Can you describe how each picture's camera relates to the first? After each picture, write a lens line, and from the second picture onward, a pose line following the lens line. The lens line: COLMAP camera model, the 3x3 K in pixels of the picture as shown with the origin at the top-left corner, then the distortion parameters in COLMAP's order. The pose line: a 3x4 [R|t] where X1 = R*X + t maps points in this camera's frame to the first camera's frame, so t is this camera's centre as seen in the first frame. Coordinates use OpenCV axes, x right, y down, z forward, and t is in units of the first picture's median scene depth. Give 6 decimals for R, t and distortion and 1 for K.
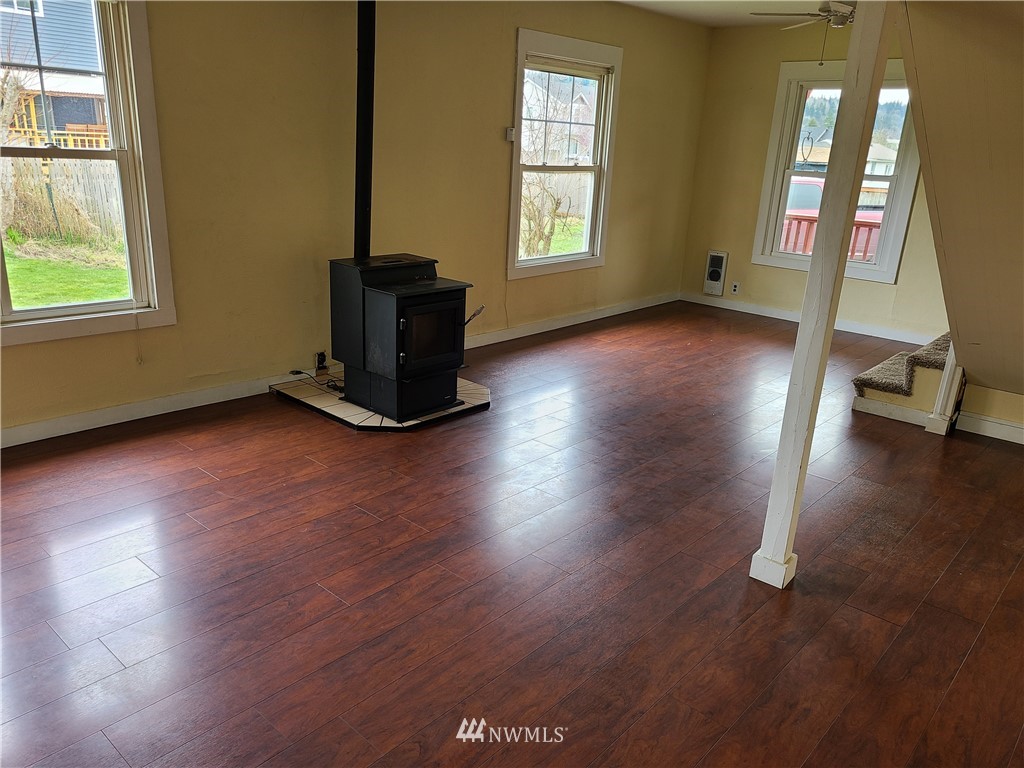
lens RADIAL K [[757.3, 0, 512.0], [0, 757.3, 384.0], [0, 0, 1]] dist [0.038145, -0.000109]
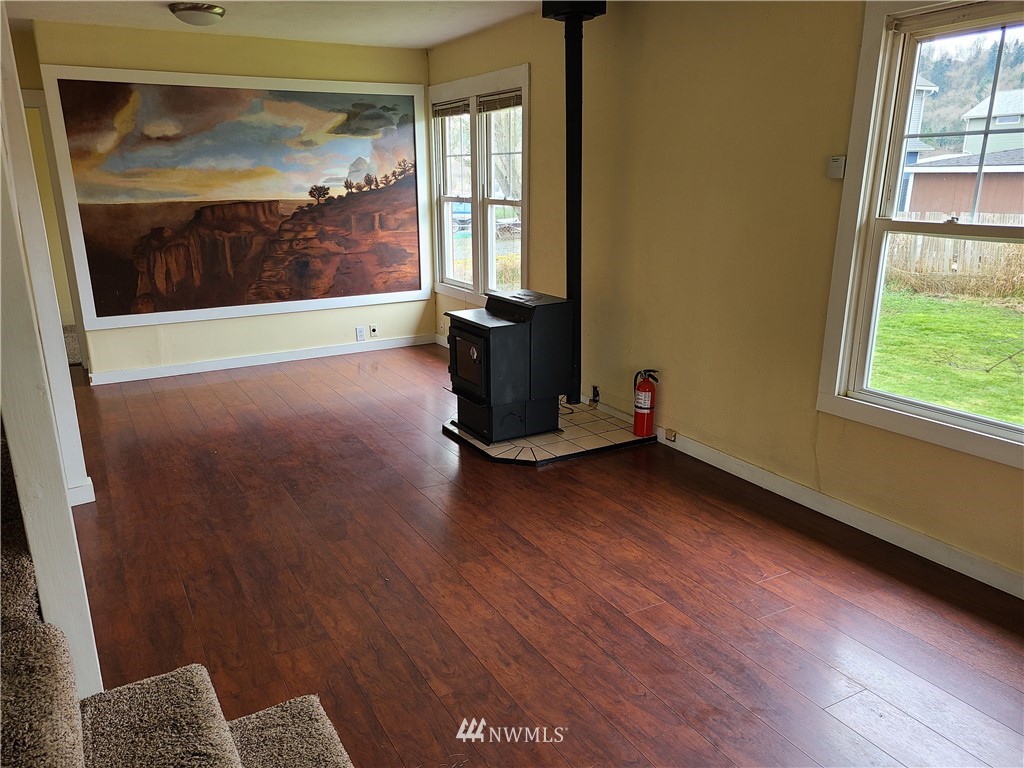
lens RADIAL K [[768.6, 0, 512.0], [0, 768.6, 384.0], [0, 0, 1]] dist [0.002025, 0.000347]
pose [[-0.304437, 0.195766, -0.932198, 0.623281], [-0.304667, 0.907230, 0.290020, -0.256940], [0.902494, 0.372303, -0.216550, 0.909216]]
